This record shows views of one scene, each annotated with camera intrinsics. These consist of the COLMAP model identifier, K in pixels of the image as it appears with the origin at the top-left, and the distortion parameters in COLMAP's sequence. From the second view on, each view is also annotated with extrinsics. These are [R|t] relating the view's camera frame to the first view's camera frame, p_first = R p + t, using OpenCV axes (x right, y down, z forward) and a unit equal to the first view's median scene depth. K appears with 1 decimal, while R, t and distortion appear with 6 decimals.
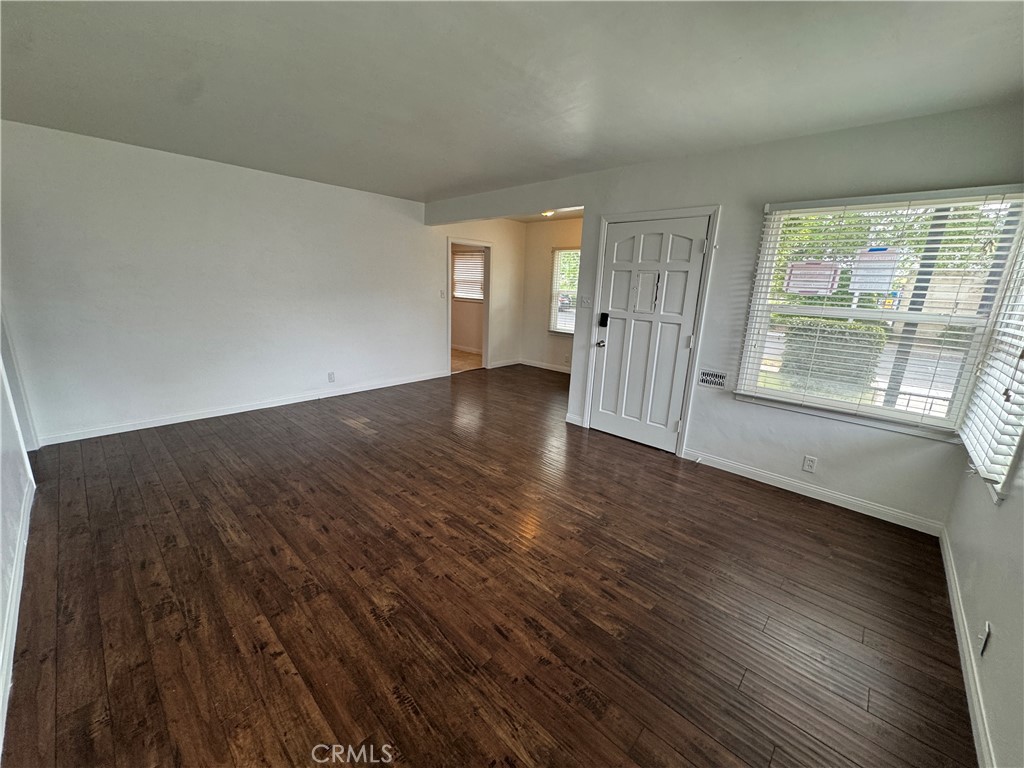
lens RADIAL K [[406.8, 0, 512.1], [0, 406.8, 383.8], [0, 0, 1]] dist [-0.004688, -0.000045]
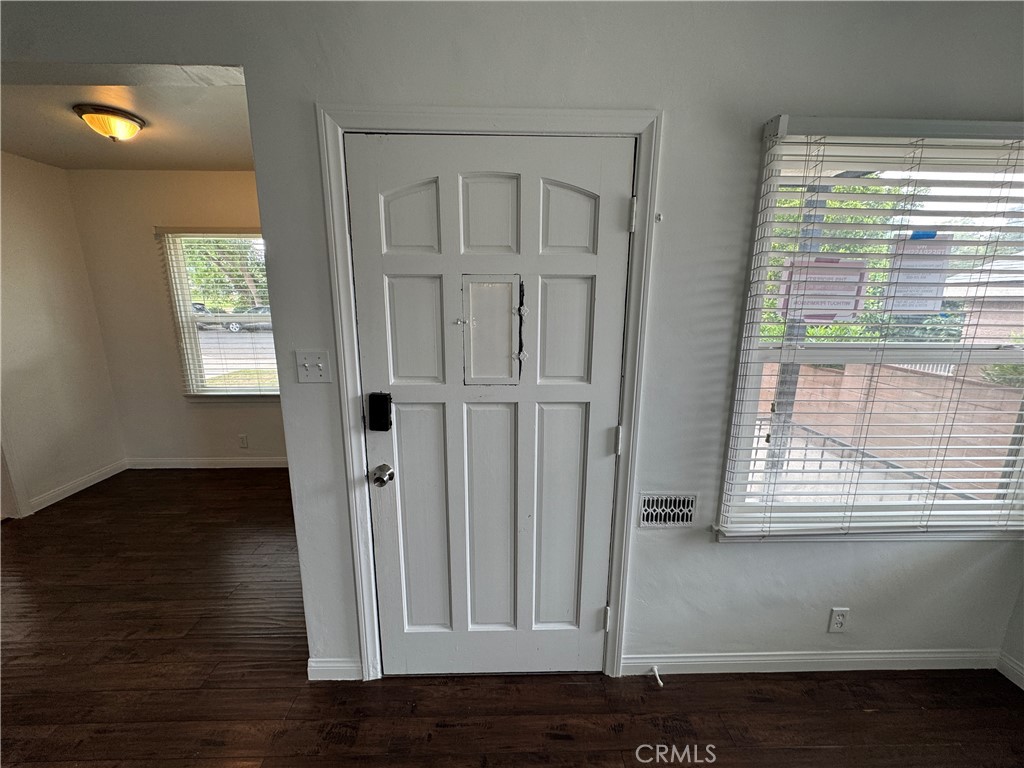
lens RADIAL K [[406.8, 0, 514.1], [0, 406.8, 384.0], [0, 0, 1]] dist [-0.004688, -0.000045]
pose [[0.709446, -0.182605, 0.680692, 0.074042], [0.188299, 0.979851, 0.066606, -0.193254], [-0.679139, 0.080920, 0.729536, 0.691815]]
